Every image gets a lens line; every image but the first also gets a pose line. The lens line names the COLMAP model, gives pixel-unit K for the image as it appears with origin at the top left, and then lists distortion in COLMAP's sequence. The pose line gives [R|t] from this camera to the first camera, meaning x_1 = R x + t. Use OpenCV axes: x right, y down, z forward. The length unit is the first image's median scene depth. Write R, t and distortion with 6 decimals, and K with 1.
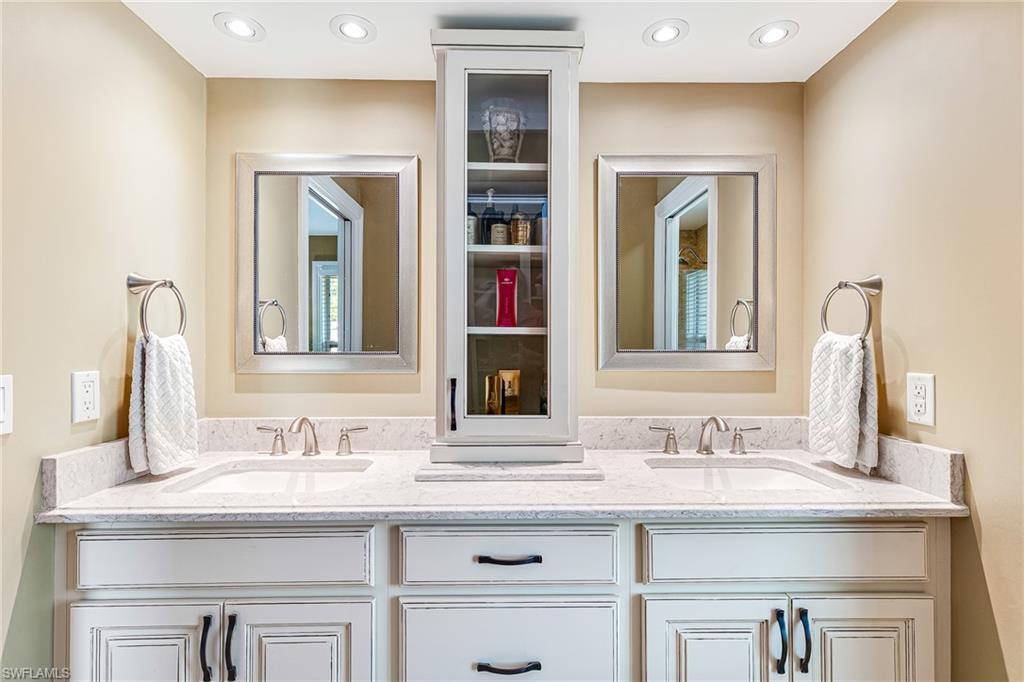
lens RADIAL K [[468.7, 0, 511.8], [0, 468.7, 350.5], [0, 0, 1]] dist [0.003875, 0.000322]
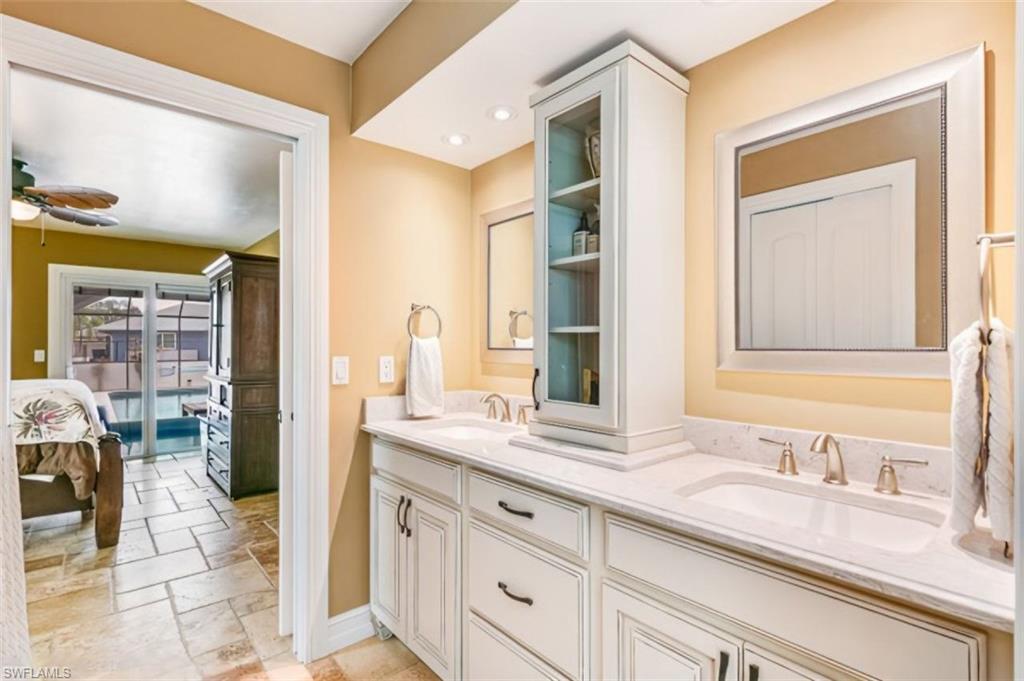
lens RADIAL K [[487.0, 0, 514.9], [0, 487.0, 340.8], [0, 0, 1]] dist [-0.000812, -0.000416]
pose [[0.640965, -0.006050, -0.767547, 0.906686], [-0.004588, 0.999921, -0.011713, 0.000526], [0.767557, 0.011029, 0.640886, 0.126092]]
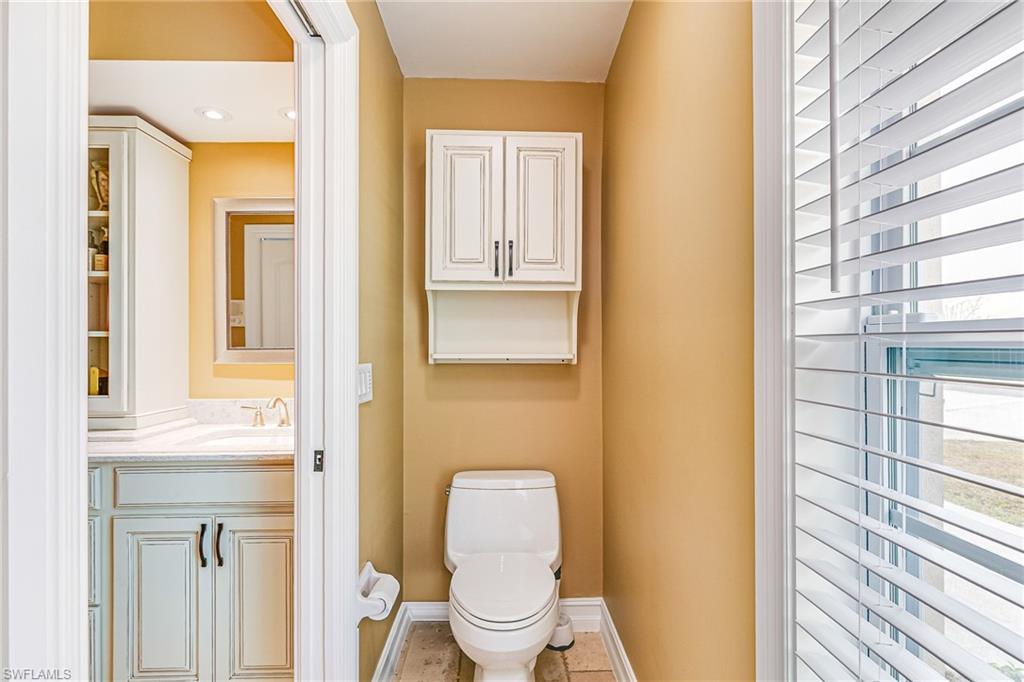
lens RADIAL K [[487.0, 0, 514.9], [0, 487.0, 341.3], [0, 0, 1]] dist [-0.000812, -0.000416]
pose [[0.999960, 0.000178, 0.008898, 1.383537], [-0.000168, 0.999999, -0.001073, -0.022587], [-0.008898, 0.001072, 0.999960, -0.488344]]
